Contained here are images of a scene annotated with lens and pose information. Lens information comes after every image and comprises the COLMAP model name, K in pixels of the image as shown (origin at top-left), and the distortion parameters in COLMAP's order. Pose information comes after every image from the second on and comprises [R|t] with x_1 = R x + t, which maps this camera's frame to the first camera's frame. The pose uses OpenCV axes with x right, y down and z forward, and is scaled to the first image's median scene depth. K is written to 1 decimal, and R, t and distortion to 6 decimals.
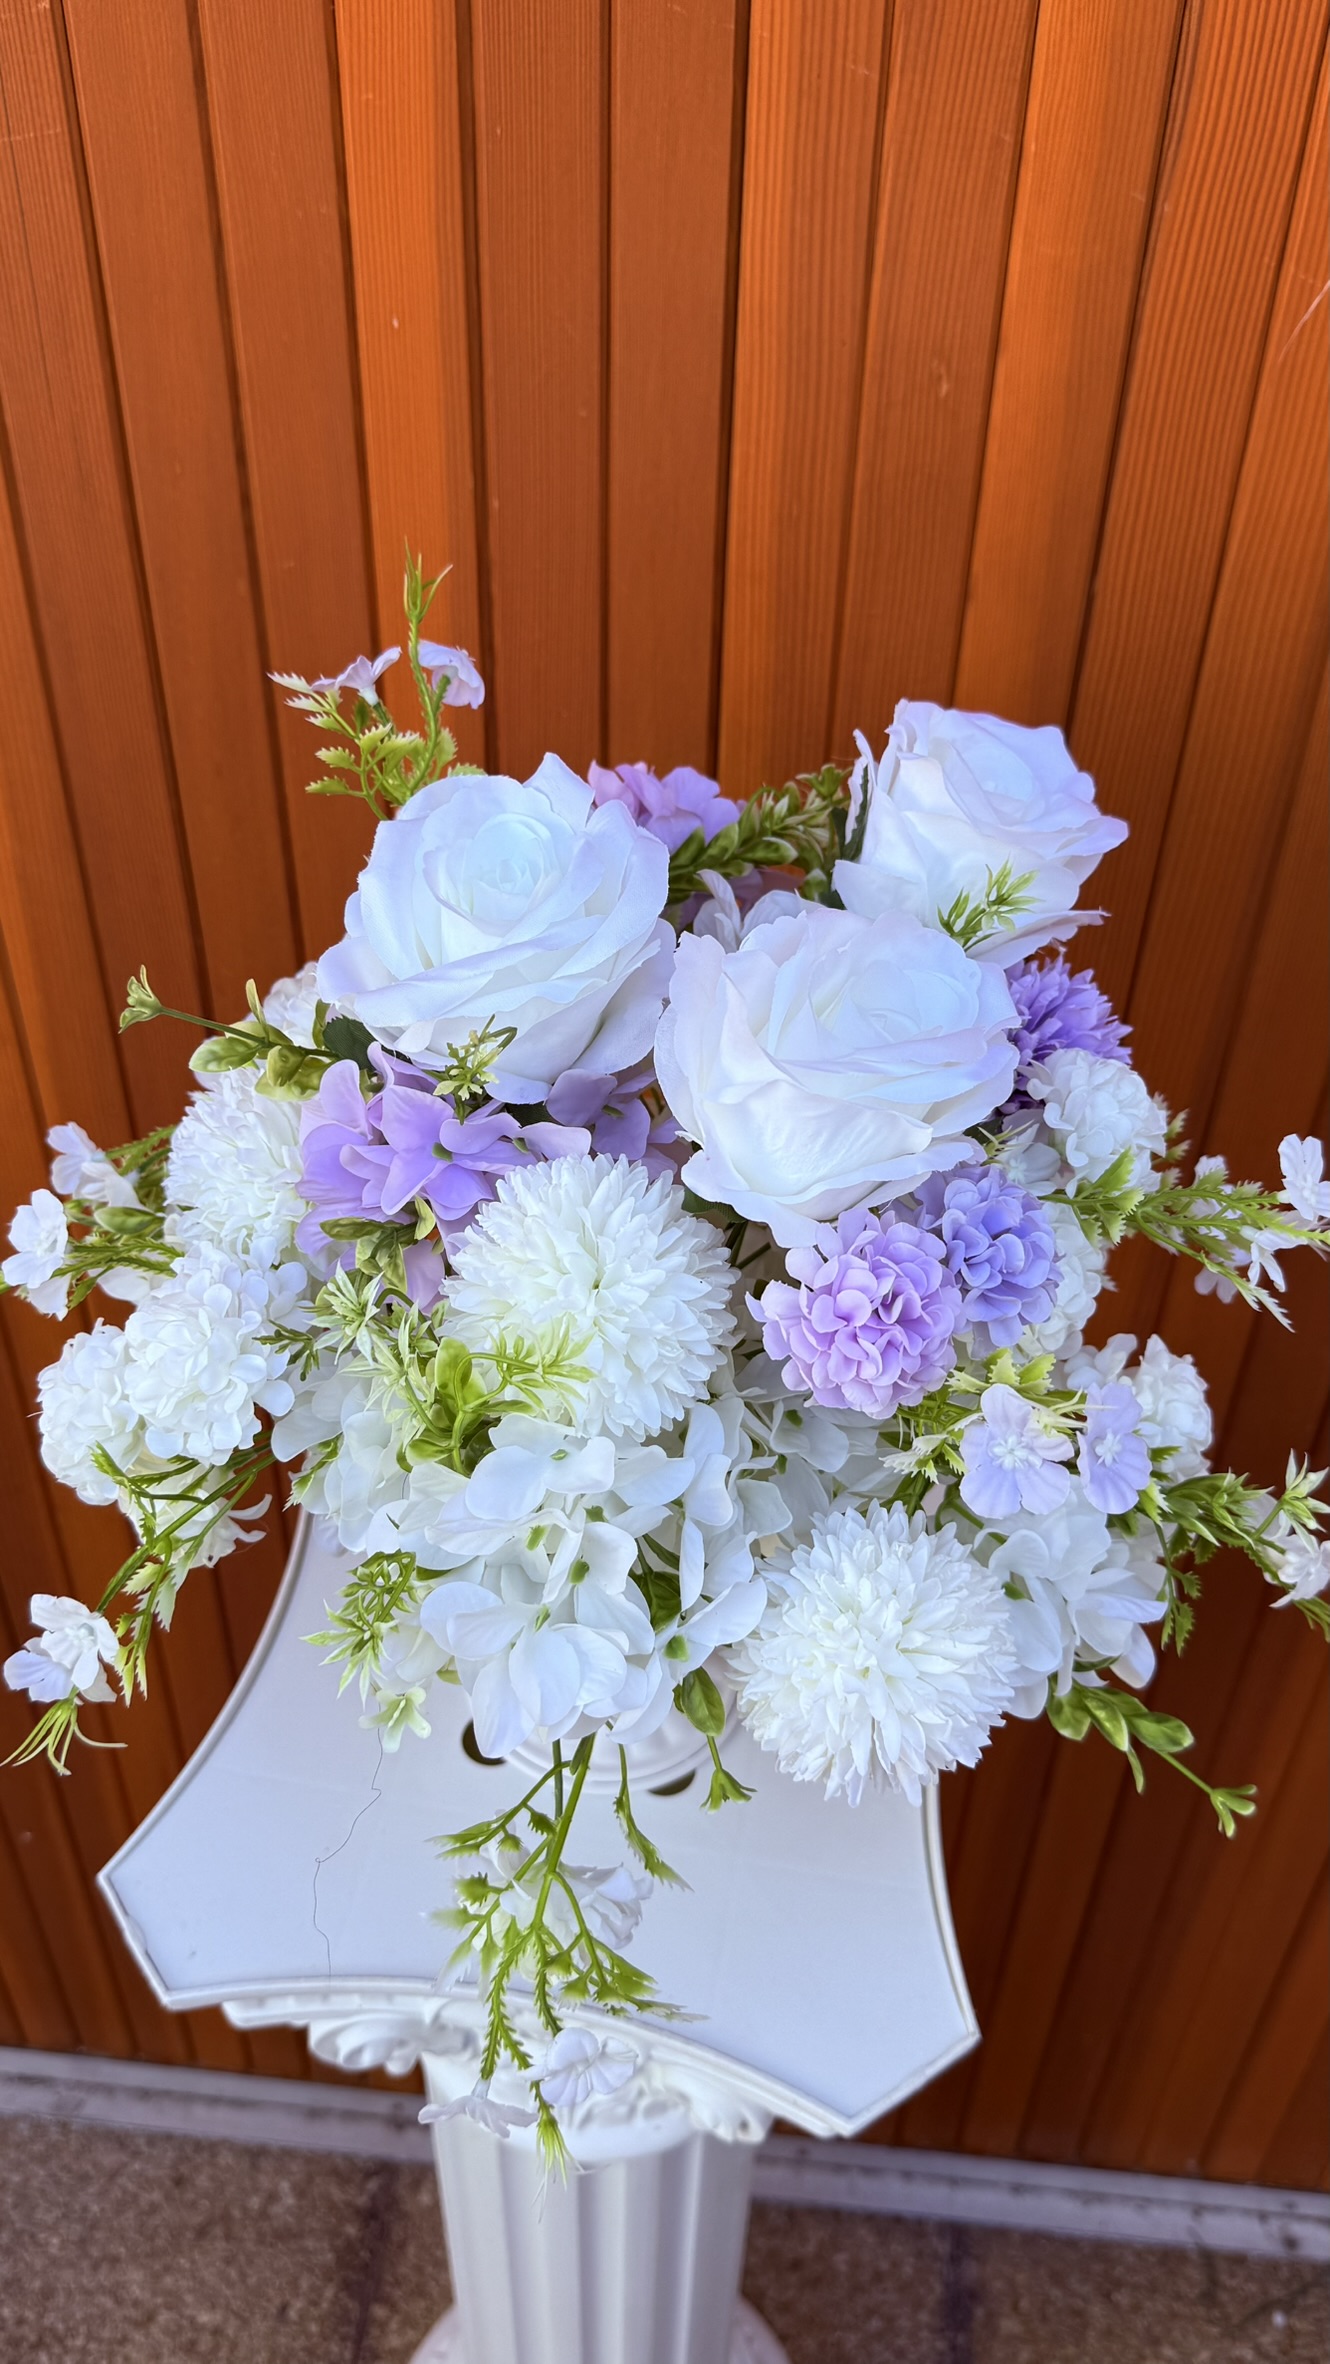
lens RADIAL K [[2038.9, 0, 687.3], [0, 2038.9, 1195.2], [0, 0, 1]] dist [-0.001854, -0.023248]
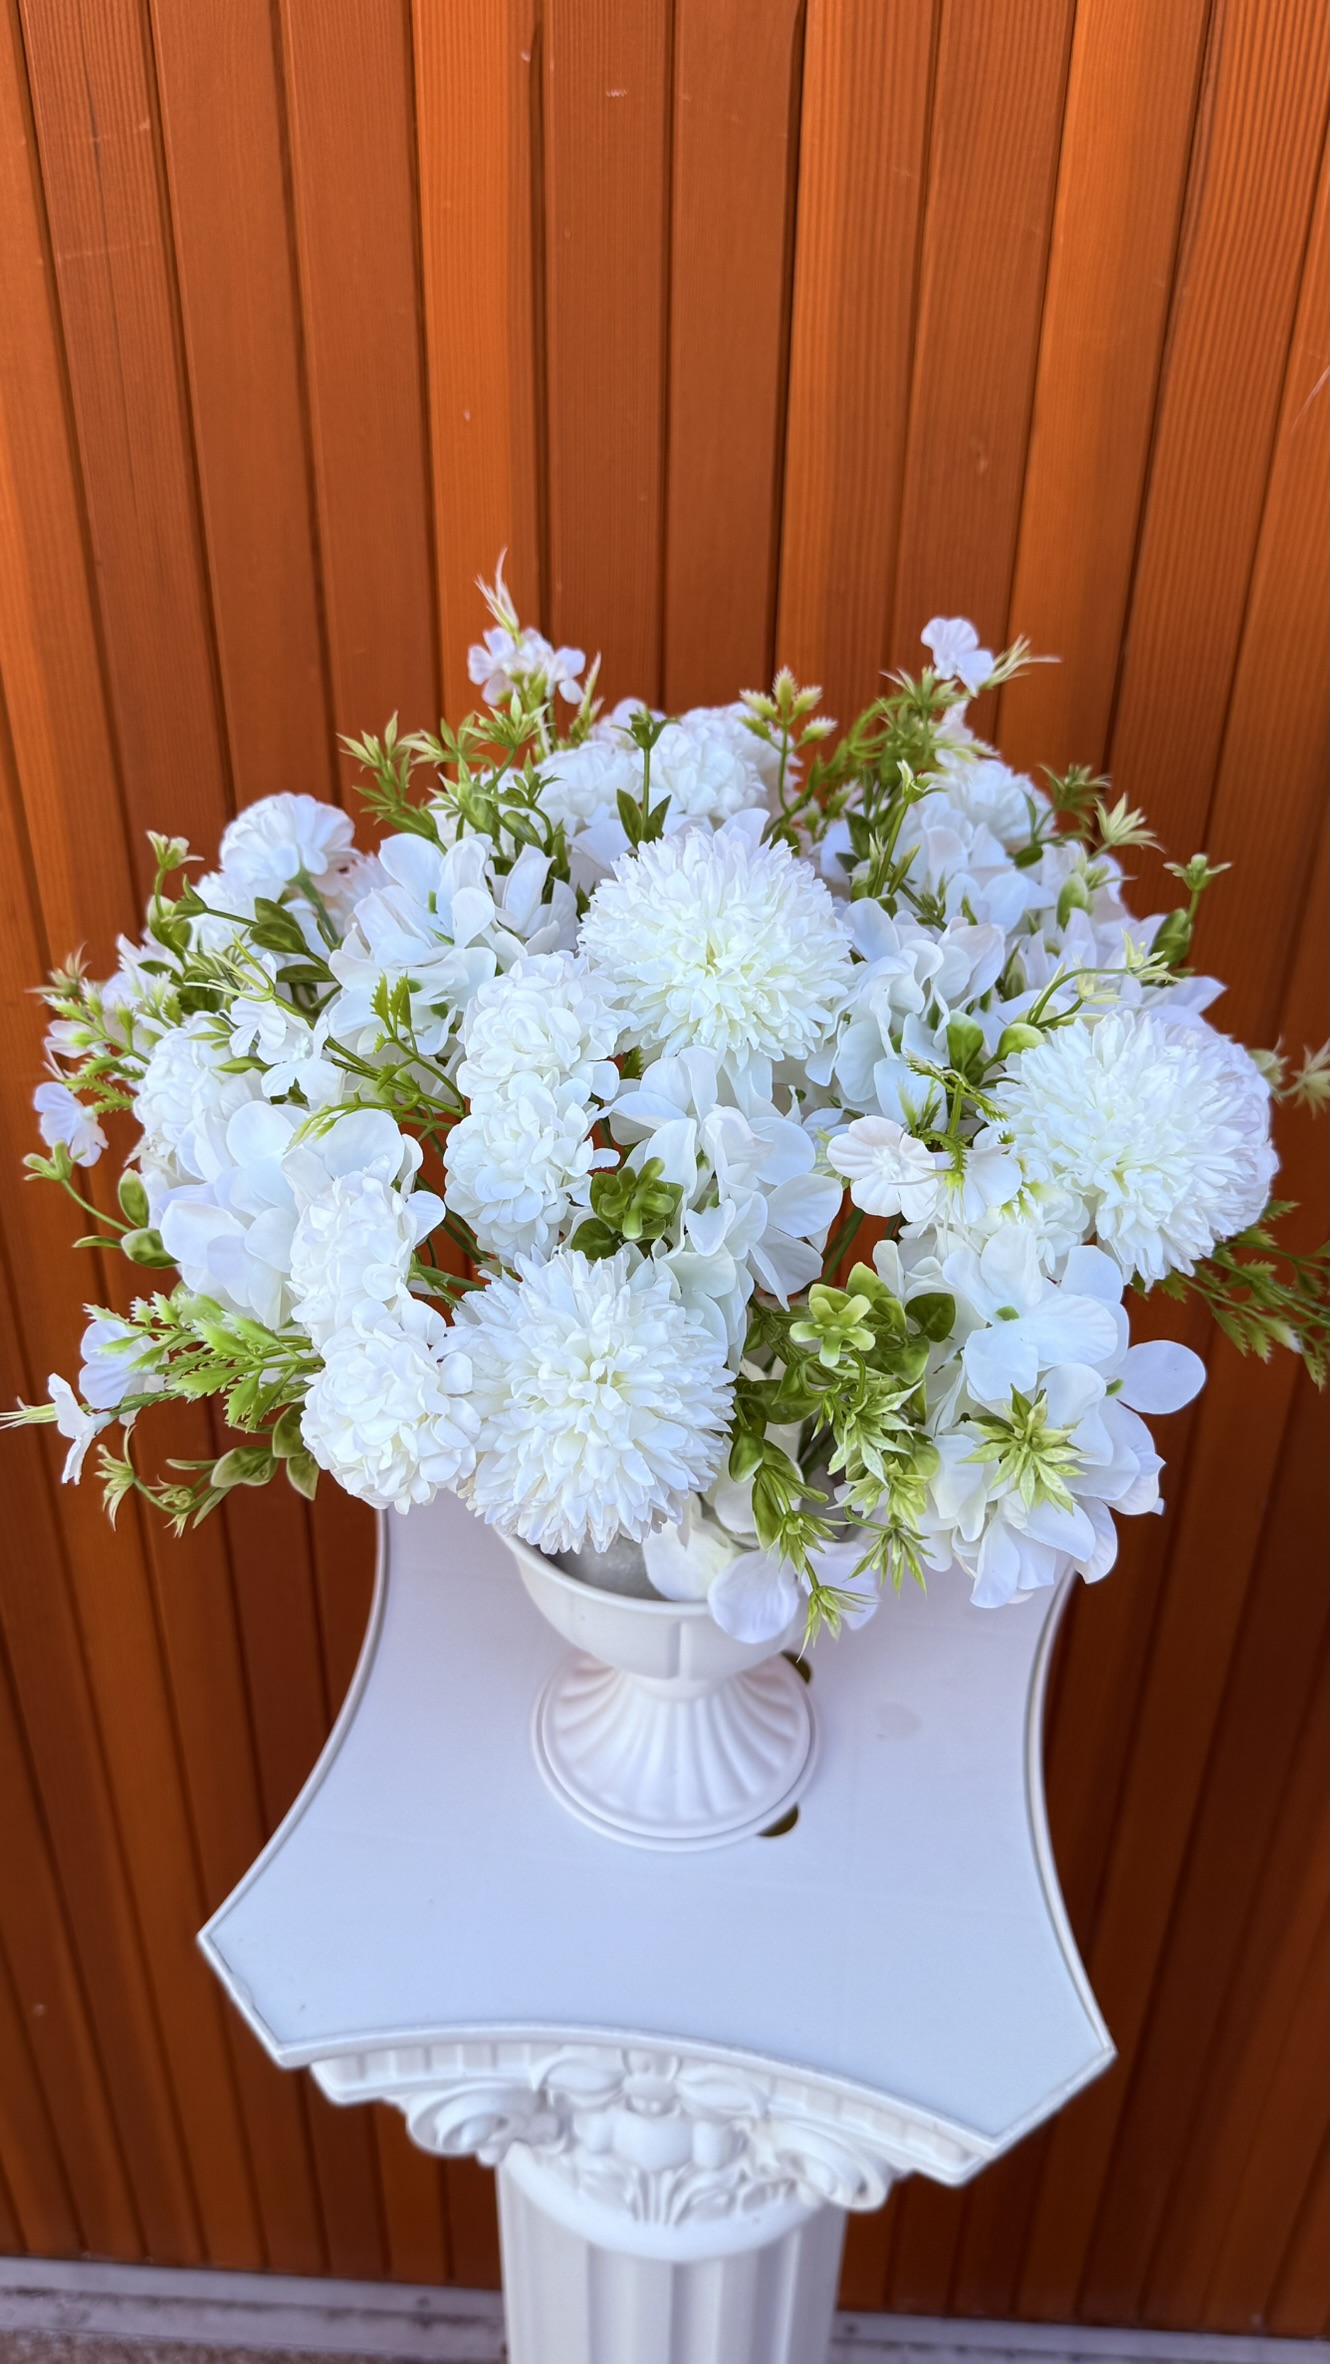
lens RADIAL K [[2038.9, 0, 687.3], [0, 2038.9, 1195.2], [0, 0, 1]] dist [-0.001854, -0.023248]
pose [[0.998775, -0.030741, 0.038779, -0.088409], [0.035119, 0.992418, -0.117785, 0.113581], [-0.034864, 0.119003, 0.992282, -0.012704]]
